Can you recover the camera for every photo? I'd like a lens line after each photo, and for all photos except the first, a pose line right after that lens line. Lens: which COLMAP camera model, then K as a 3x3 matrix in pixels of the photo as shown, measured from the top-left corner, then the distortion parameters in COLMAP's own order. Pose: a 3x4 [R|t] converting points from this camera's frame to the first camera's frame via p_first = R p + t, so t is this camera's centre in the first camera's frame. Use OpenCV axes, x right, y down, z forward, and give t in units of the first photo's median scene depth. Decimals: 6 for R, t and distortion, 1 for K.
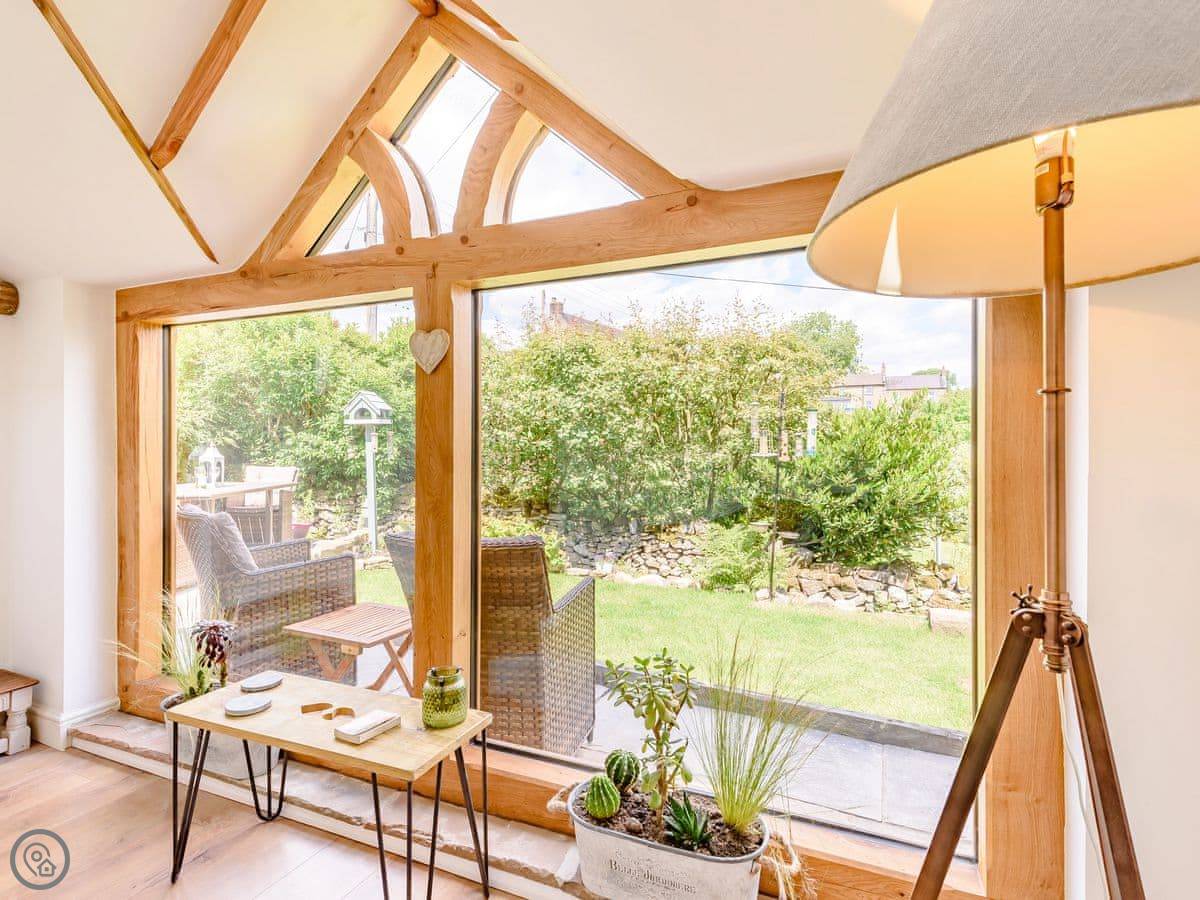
lens RADIAL K [[621.5, 0, 603.5], [0, 621.5, 443.6], [0, 0, 1]] dist [0.040008, -0.019553]
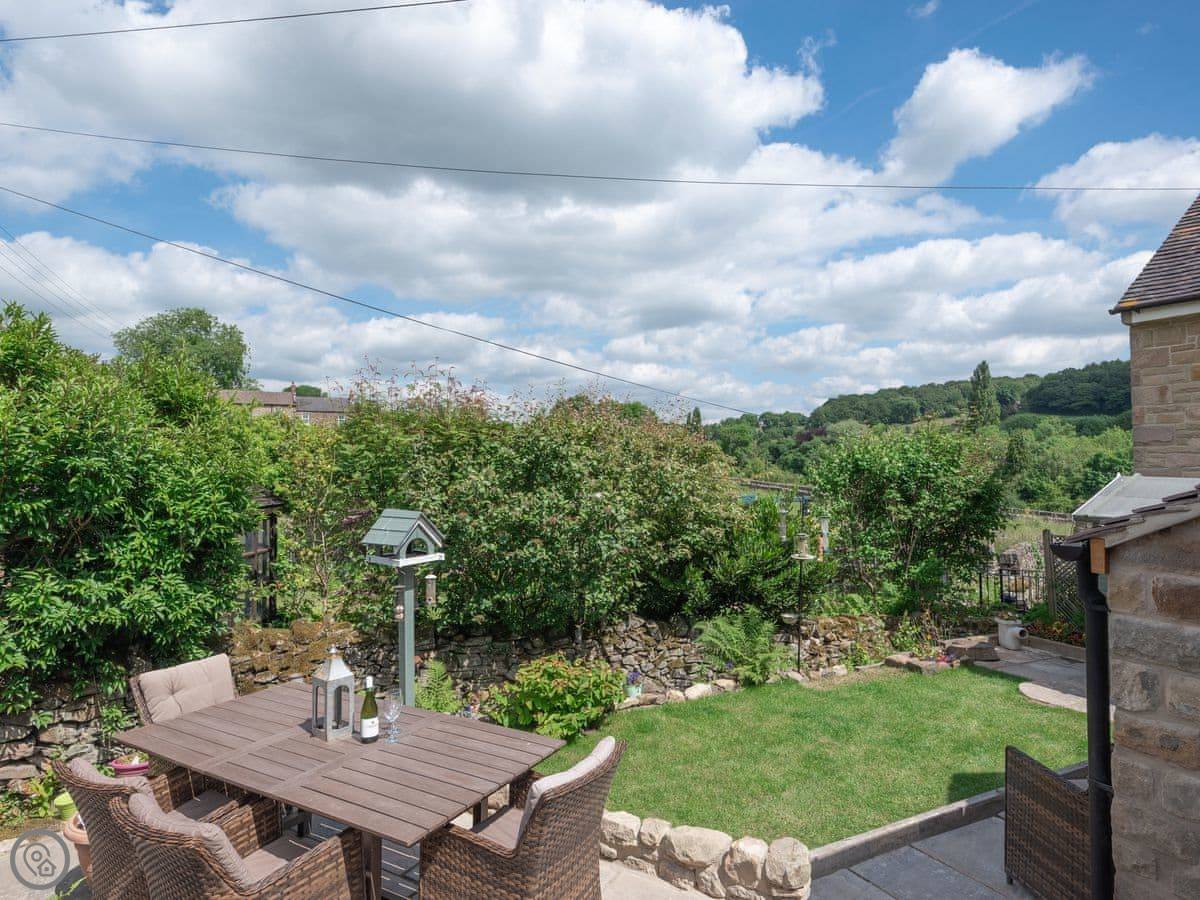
lens RADIAL K [[682.5, 0, 600.0], [0, 682.5, 450.0], [0, 0, 1]] dist [0.038291, -0.030530]
pose [[0.615549, 0.010535, 0.788028, -0.732553], [0.004528, 0.999847, -0.016904, -0.119489], [-0.788086, 0.013973, 0.615407, 0.373400]]
